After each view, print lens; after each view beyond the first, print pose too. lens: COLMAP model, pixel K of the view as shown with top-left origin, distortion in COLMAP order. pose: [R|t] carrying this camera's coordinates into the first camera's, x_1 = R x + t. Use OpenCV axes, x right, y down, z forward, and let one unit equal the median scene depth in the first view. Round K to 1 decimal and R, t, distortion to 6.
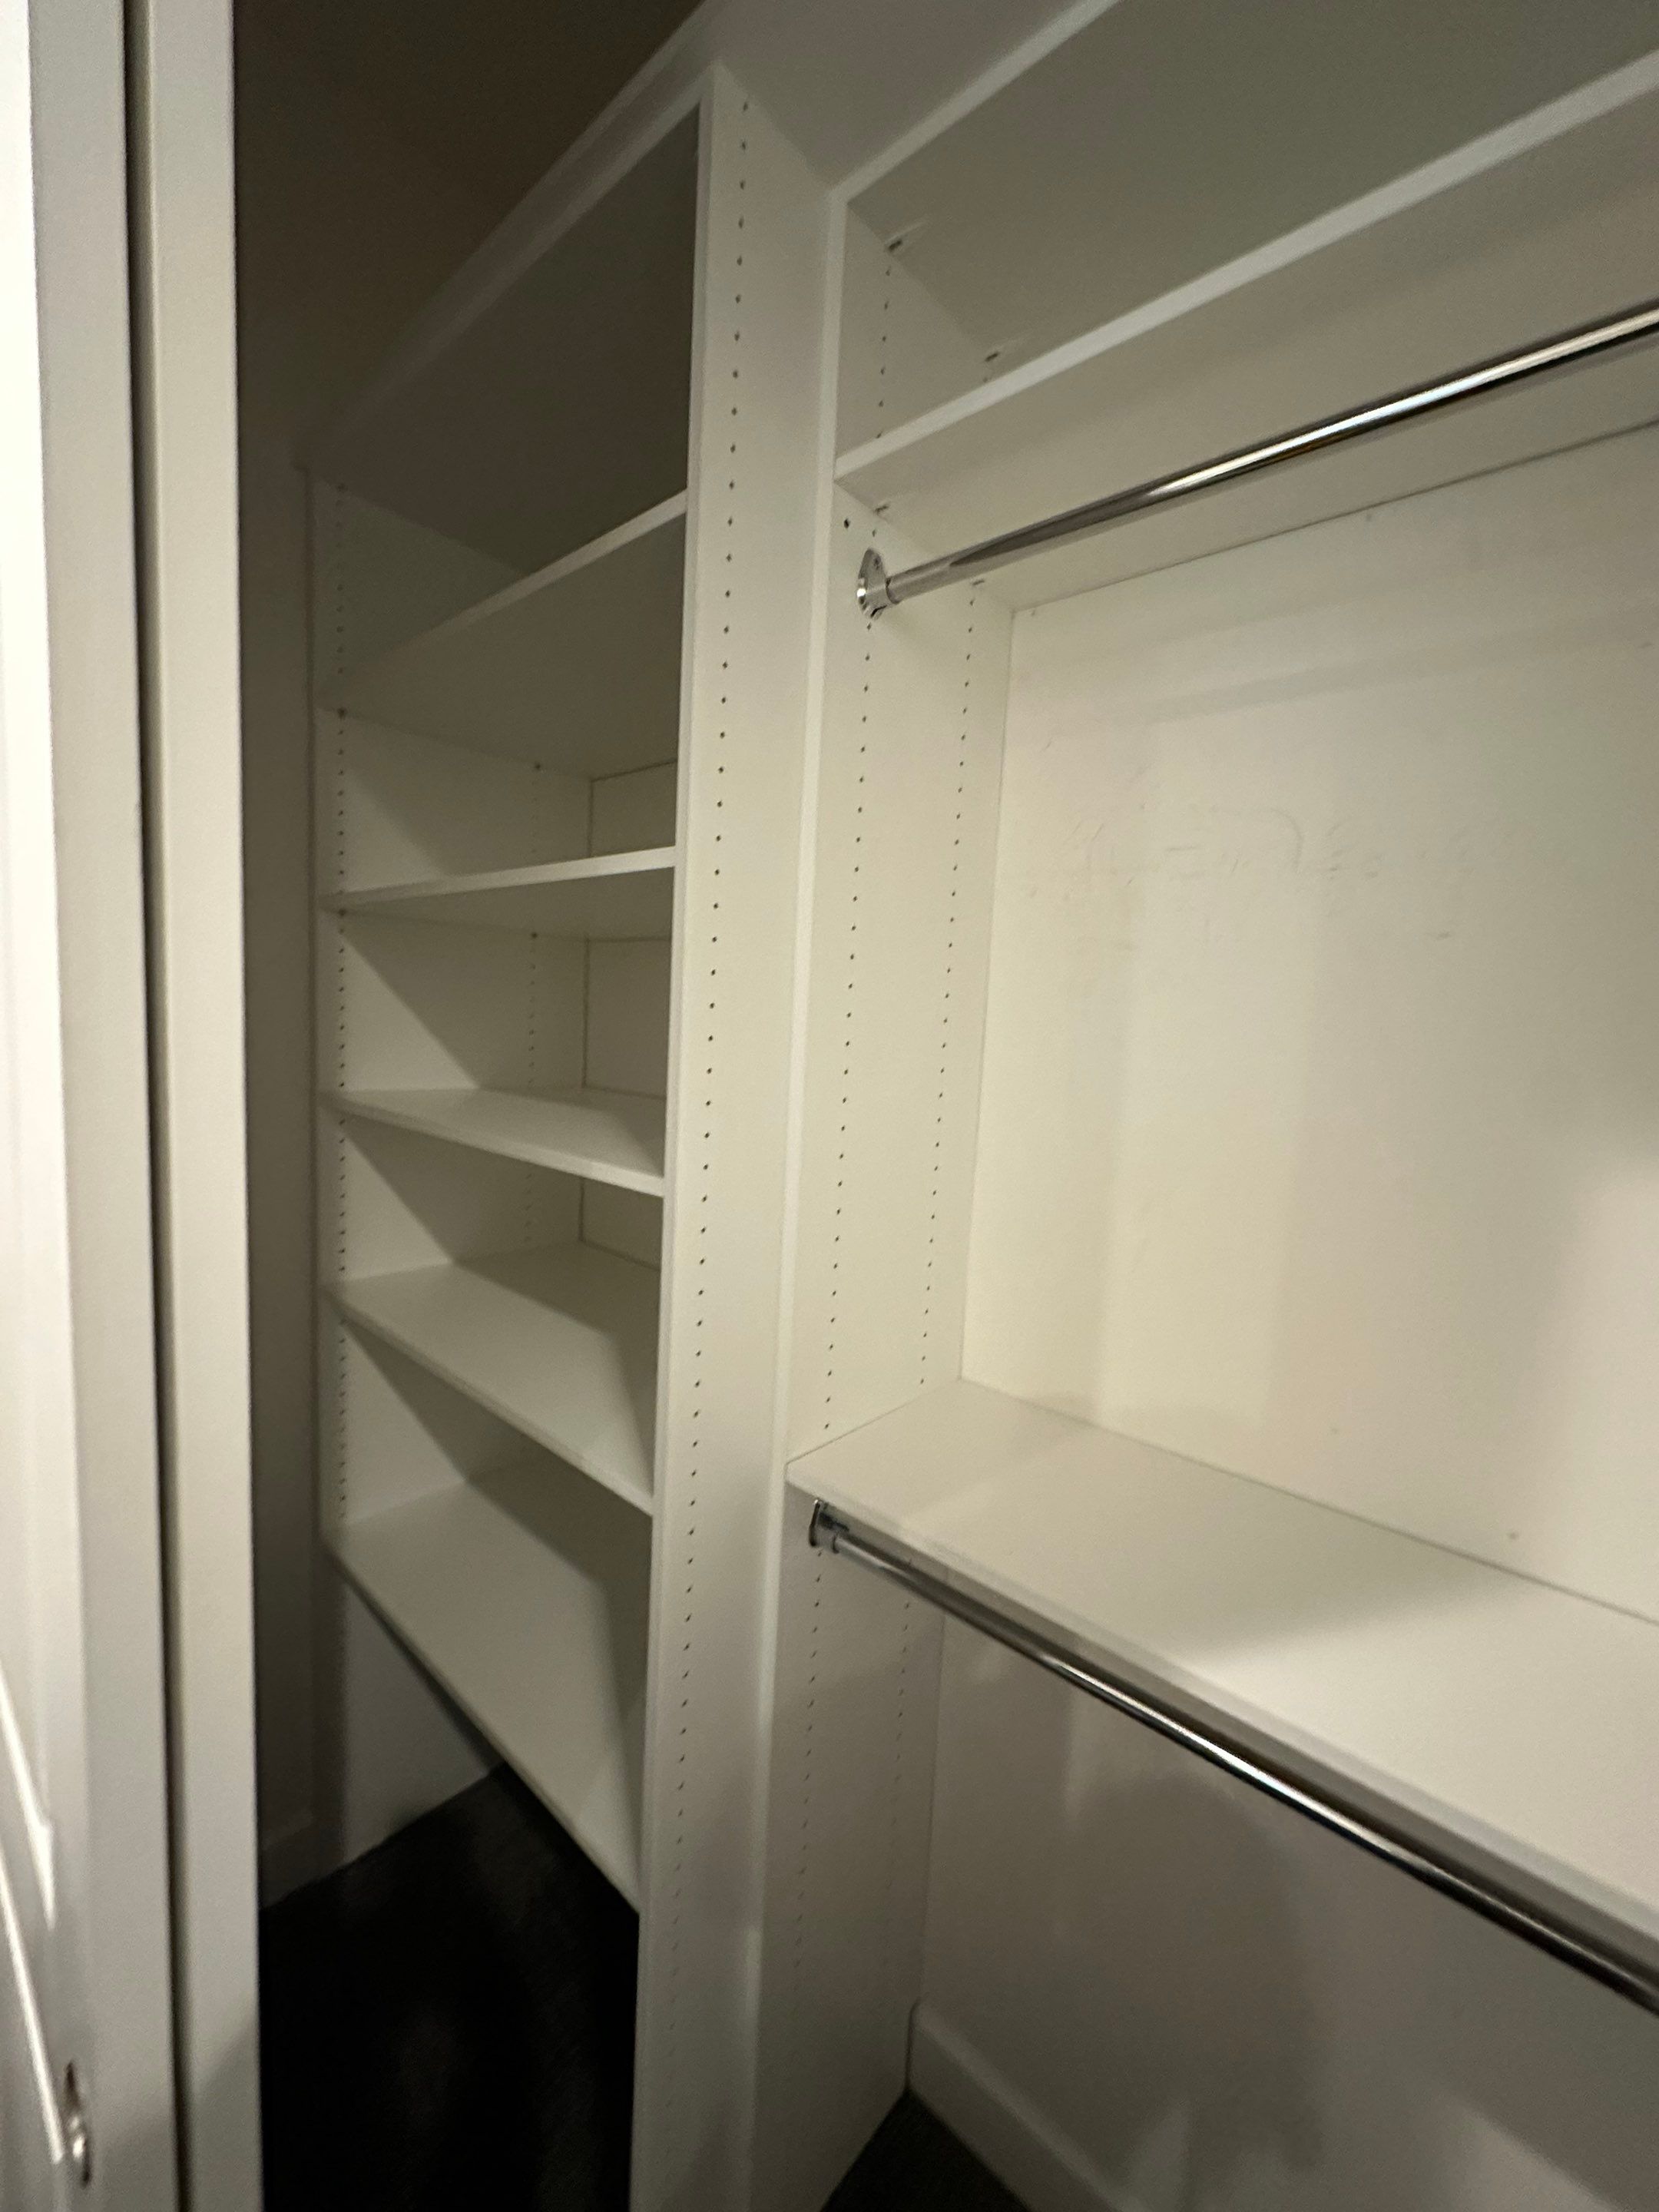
lens RADIAL K [[888.9, 0, 824.6], [0, 888.9, 1098.8], [0, 0, 1]] dist [0.000815, -0.000158]
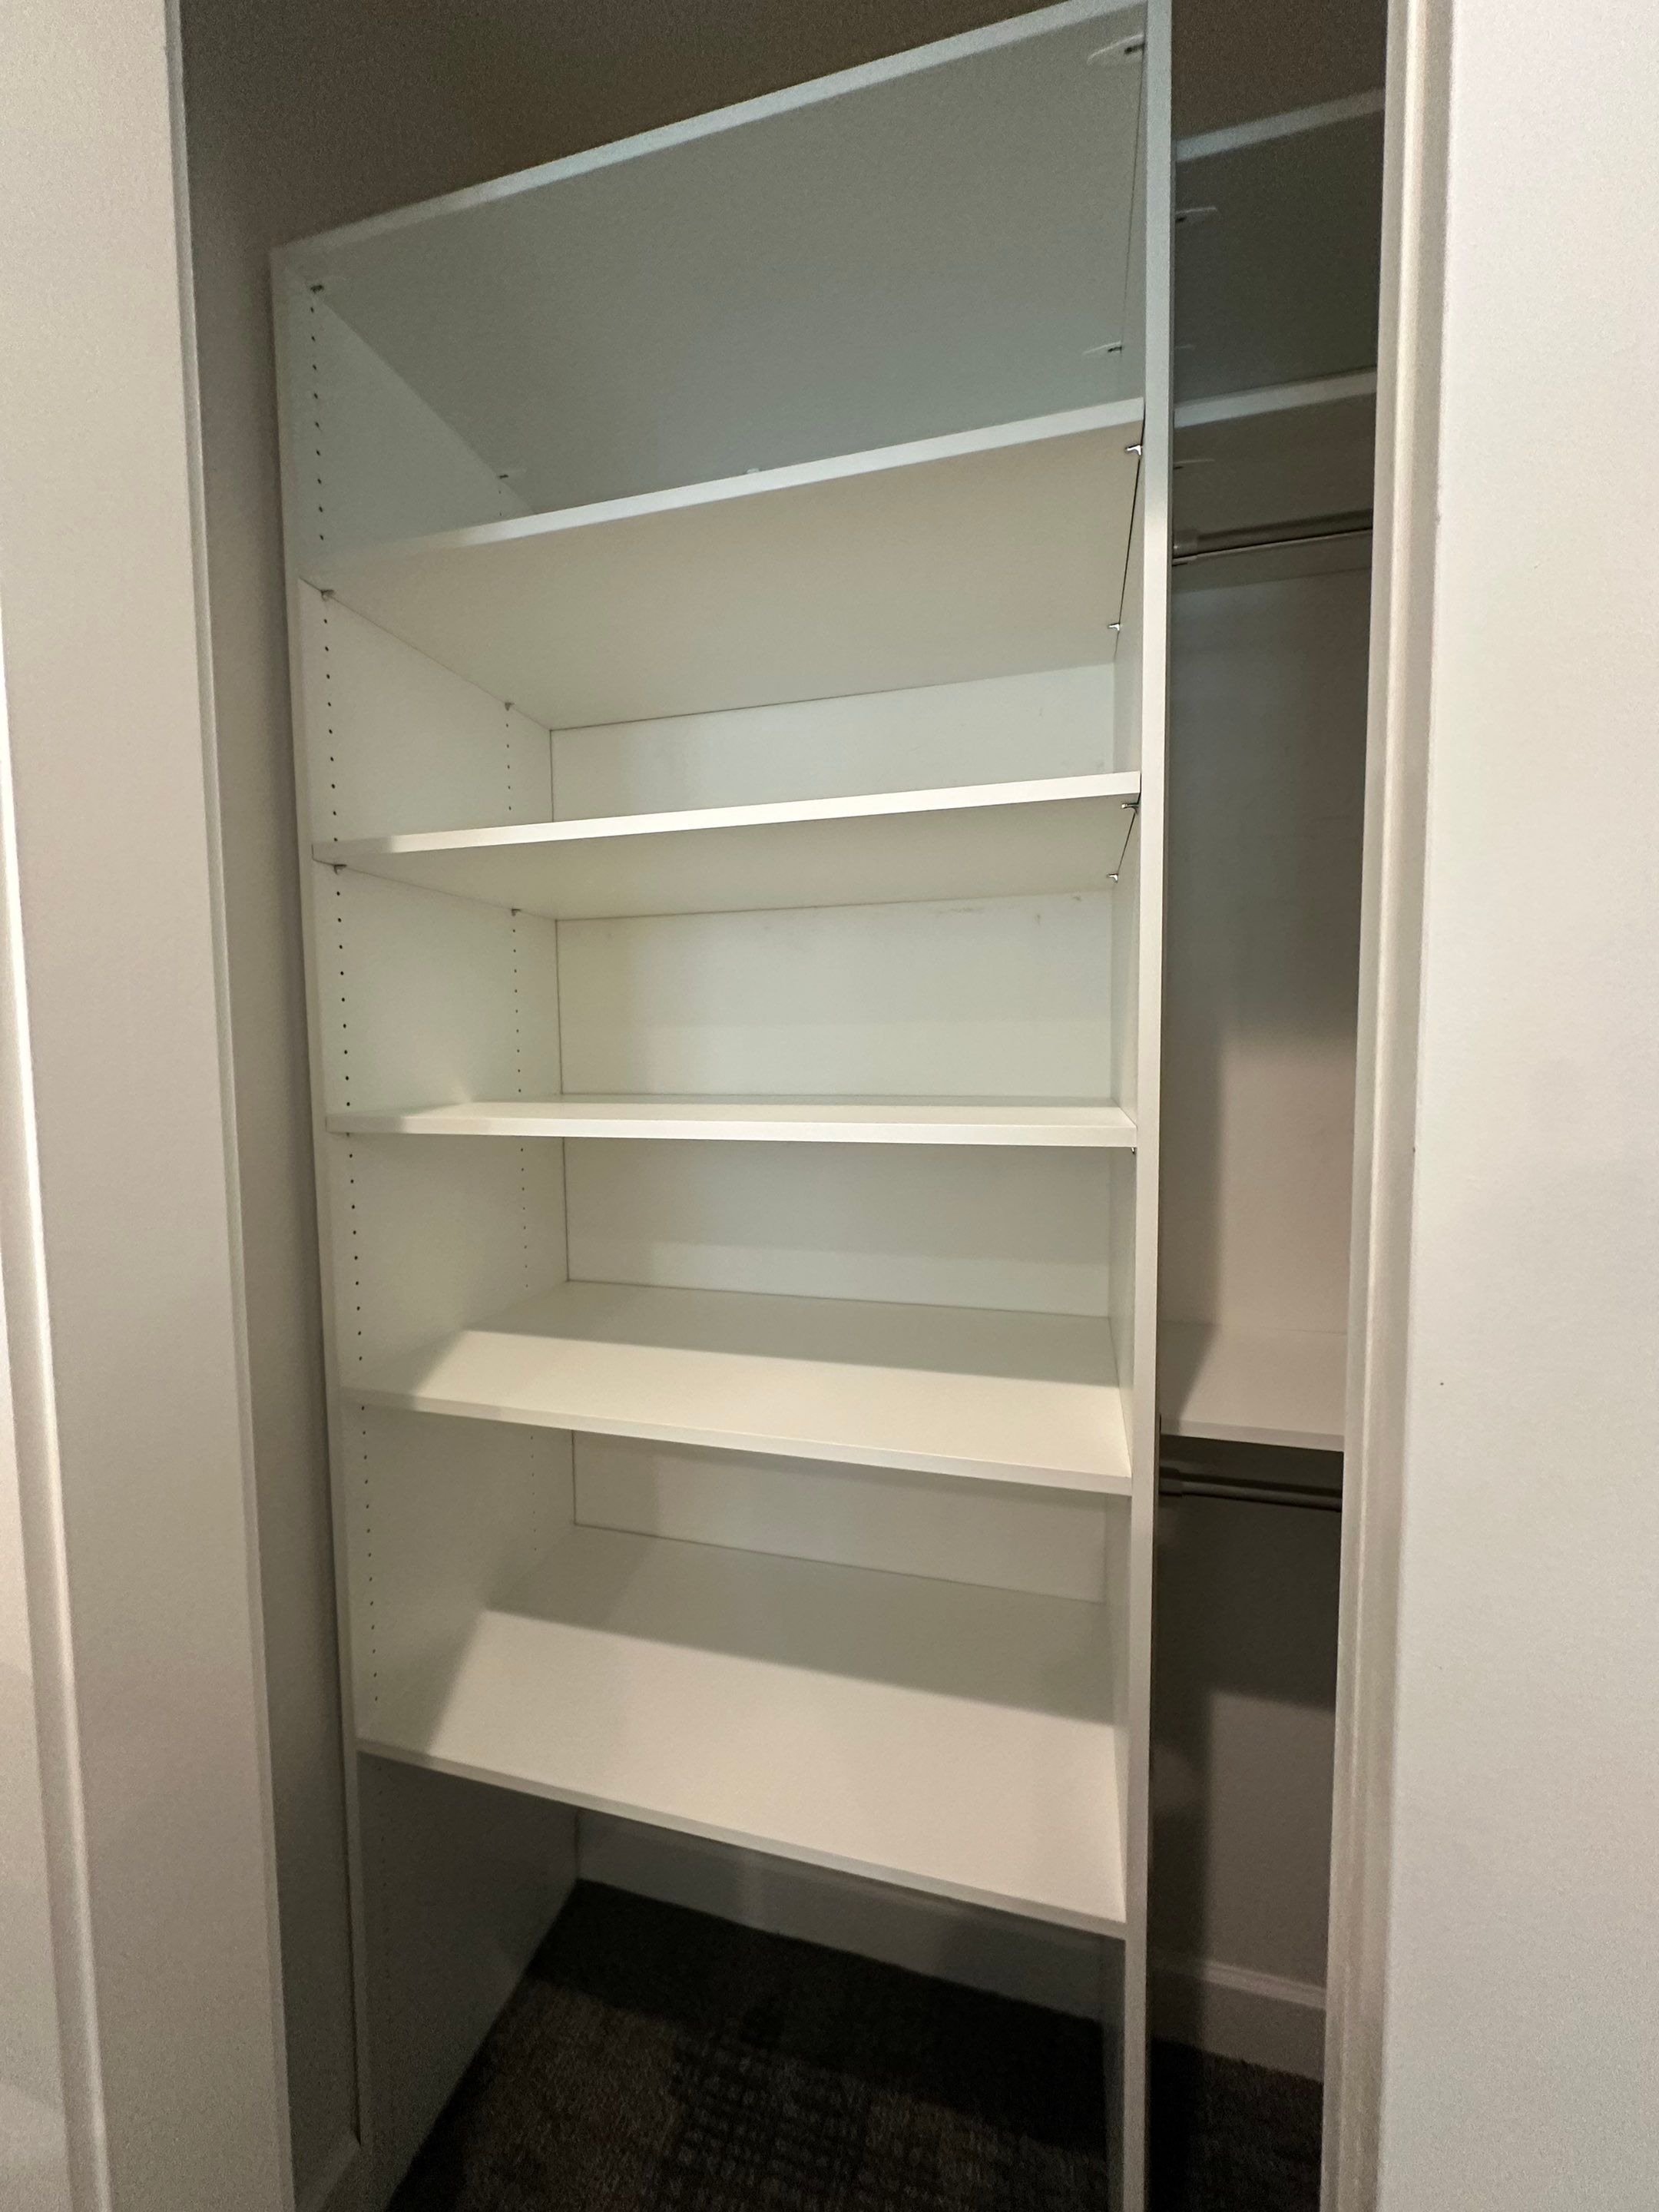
lens RADIAL K [[888.9, 0, 825.7], [0, 888.9, 1106.9], [0, 0, 1]] dist [0.000815, -0.000158]
pose [[0.903130, -0.080567, 0.421740, -0.777569], [0.089921, 0.995946, -0.002302, 0.040798], [-0.419845, 0.040002, 0.906714, 0.267370]]
